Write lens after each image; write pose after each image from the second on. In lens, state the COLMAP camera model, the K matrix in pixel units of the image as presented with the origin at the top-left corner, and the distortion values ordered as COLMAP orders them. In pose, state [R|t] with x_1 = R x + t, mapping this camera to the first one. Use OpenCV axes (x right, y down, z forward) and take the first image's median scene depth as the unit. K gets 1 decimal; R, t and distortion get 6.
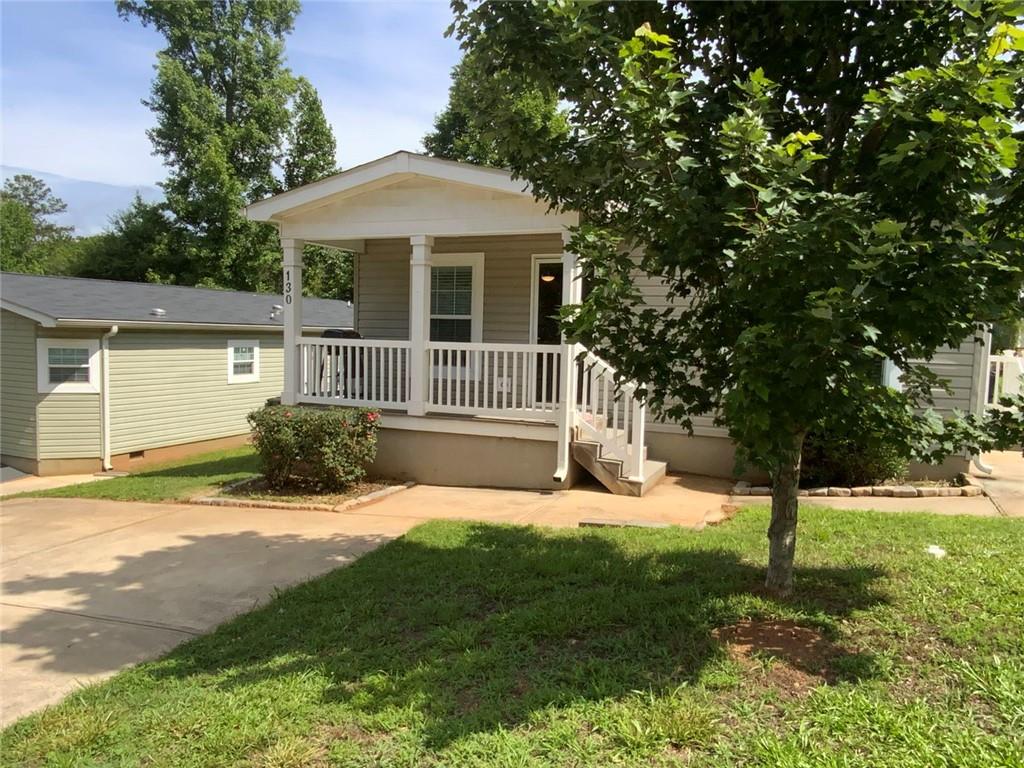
lens RADIAL K [[722.3, 0, 507.4], [0, 722.3, 388.0], [0, 0, 1]] dist [0.088922, -0.129180]
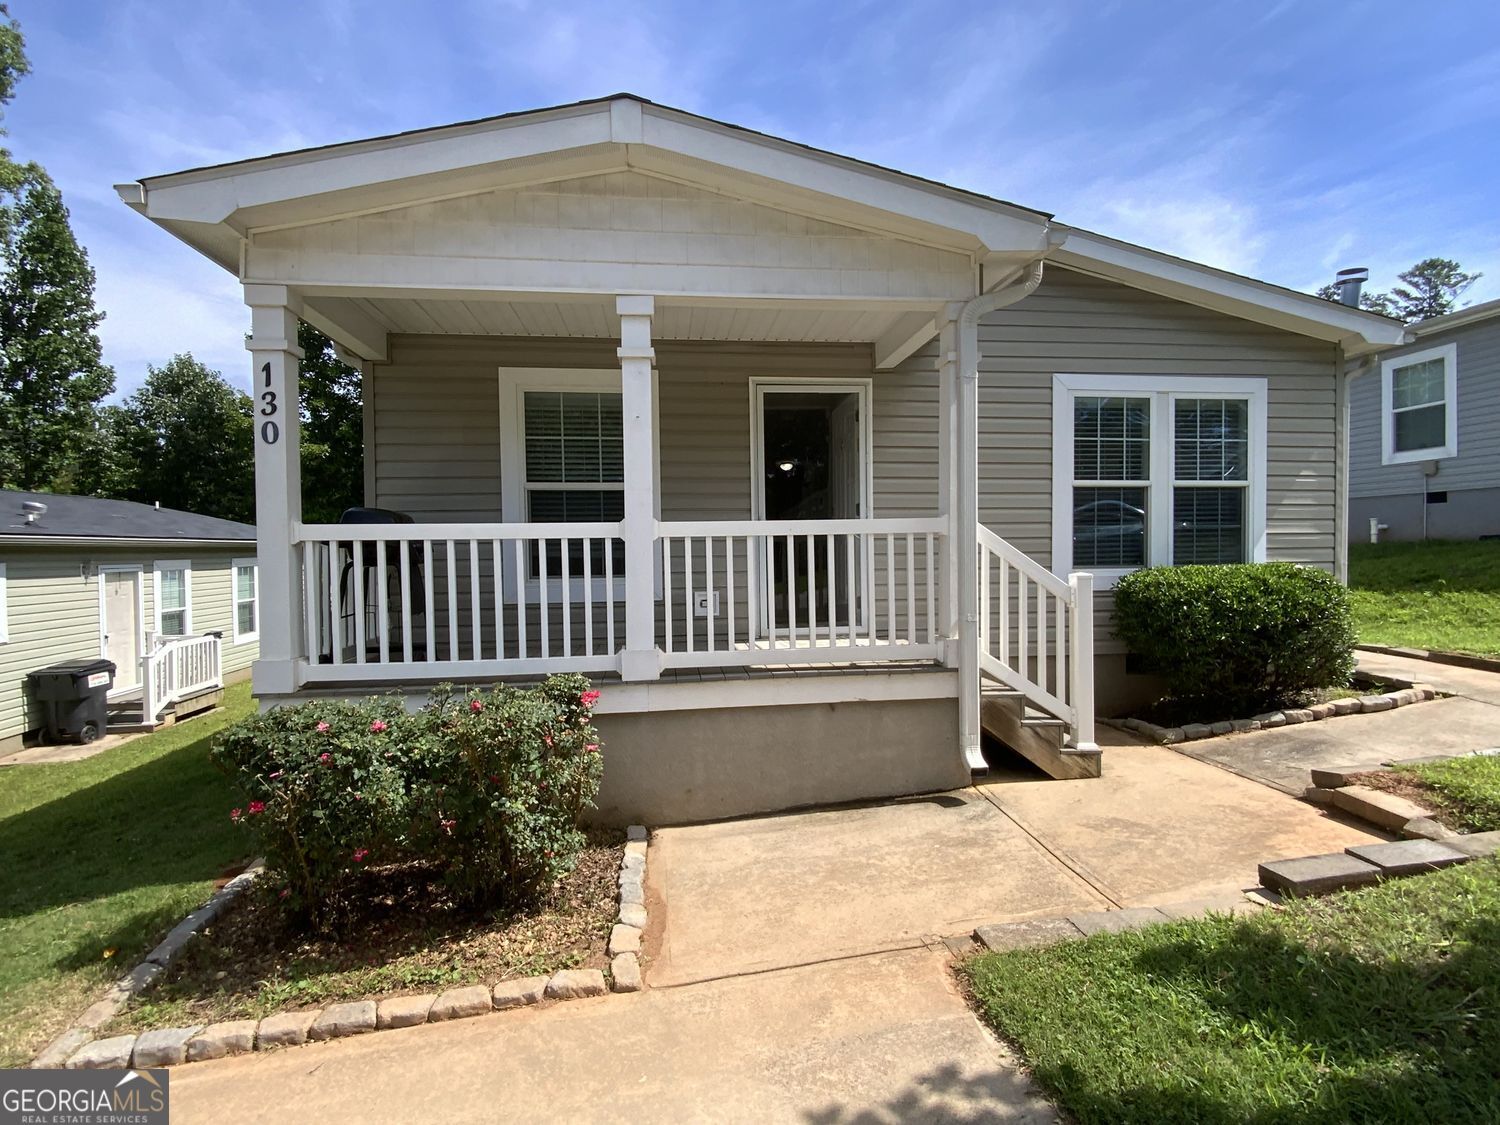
lens RADIAL K [[750.8, 0, 750.0], [0, 750.8, 562.5], [0, 0, 1]] dist [0.000389, -0.008489]
pose [[0.864221, -0.046009, 0.501004, -0.270418], [0.073610, 0.996657, -0.035449, -0.013534], [-0.497698, 0.067515, 0.864719, 0.486599]]
